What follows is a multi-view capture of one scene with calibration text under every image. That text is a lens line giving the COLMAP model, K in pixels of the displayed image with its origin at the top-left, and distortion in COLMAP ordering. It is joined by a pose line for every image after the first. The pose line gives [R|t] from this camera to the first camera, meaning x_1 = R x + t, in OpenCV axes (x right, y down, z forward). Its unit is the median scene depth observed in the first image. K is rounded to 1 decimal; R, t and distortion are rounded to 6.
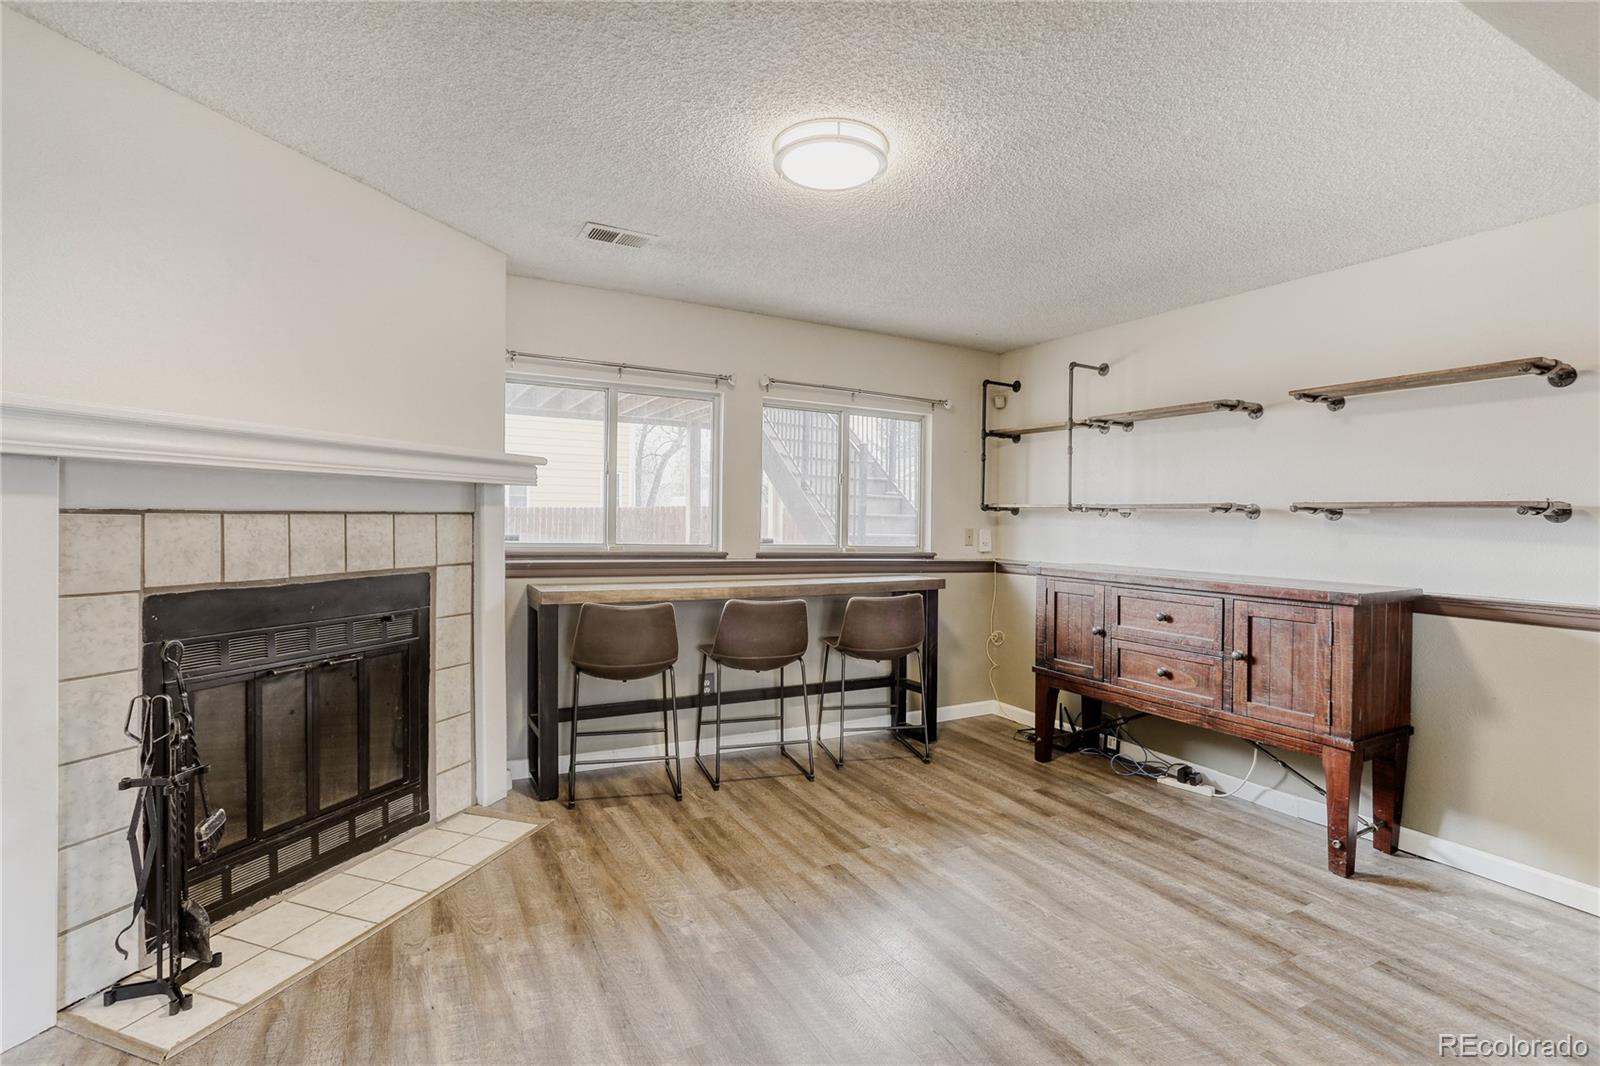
lens RADIAL K [[795.2, 0, 800.3], [0, 795.2, 559.2], [0, 0, 1]] dist [-0.053860, 0.026677]
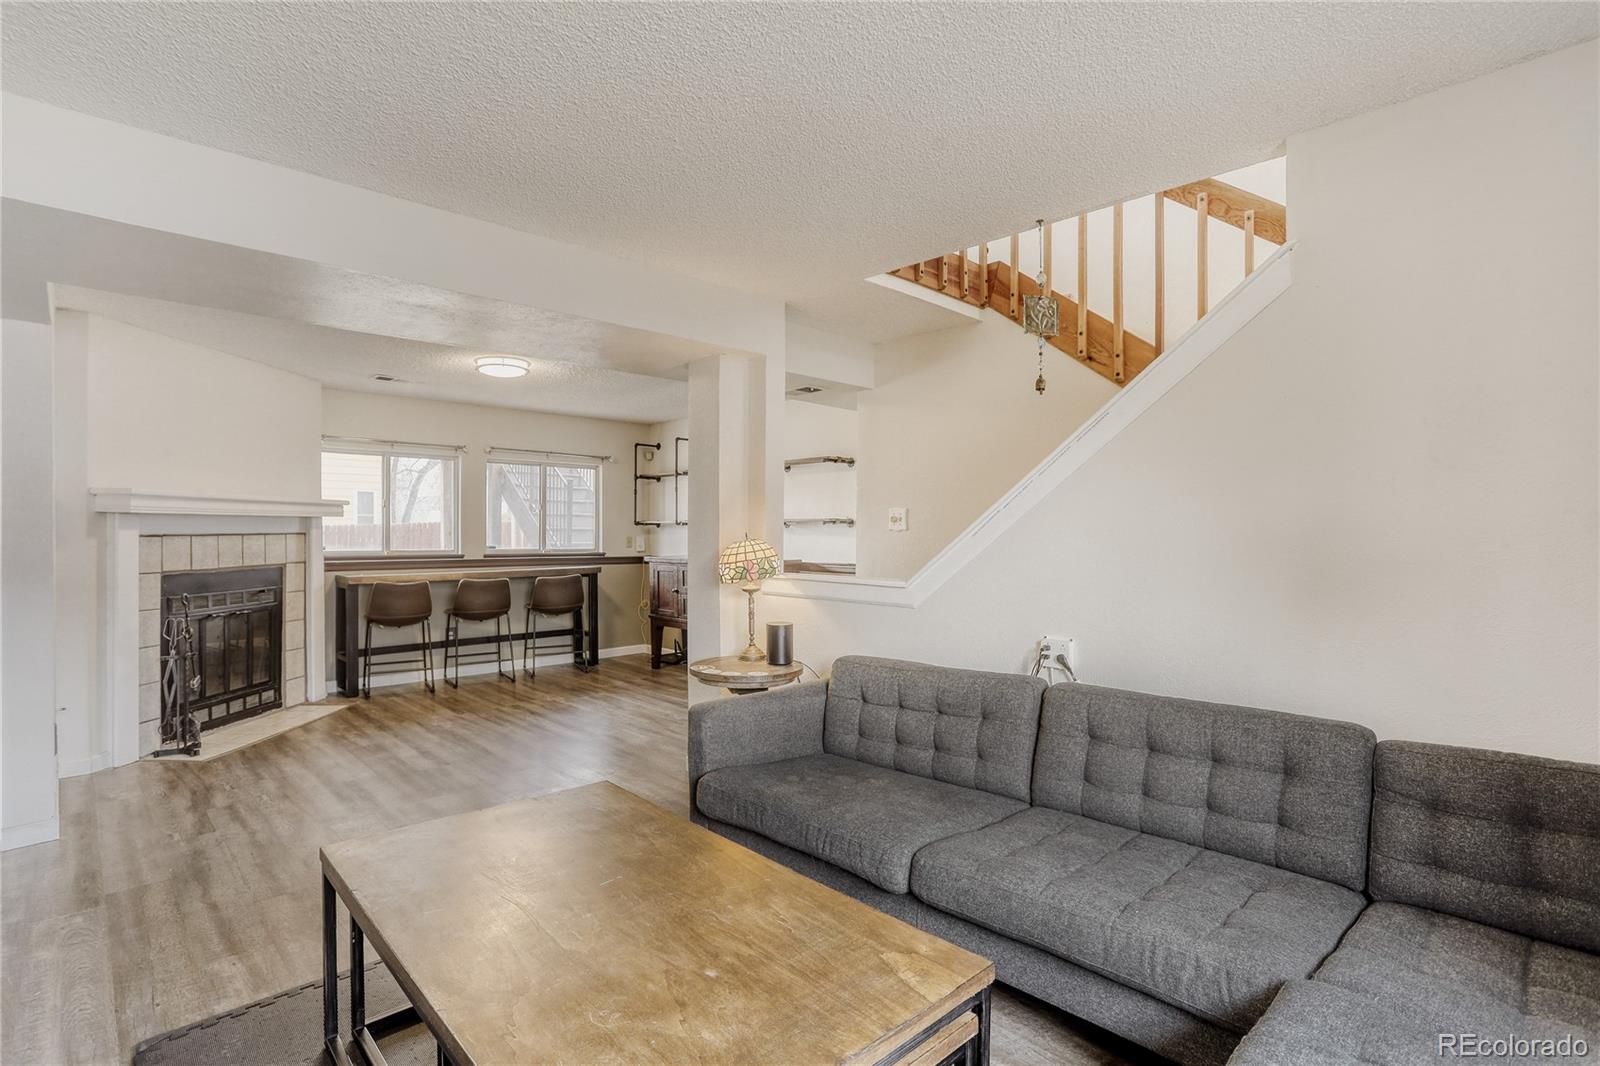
lens RADIAL K [[787.2, 0, 789.6], [0, 787.2, 530.0], [0, 0, 1]] dist [-0.066657, 0.043030]
pose [[0.962570, -0.019023, 0.270366, 0.131767], [0.032549, 0.998428, -0.045634, 0.039530], [-0.269073, 0.052726, 0.961675, -0.784886]]
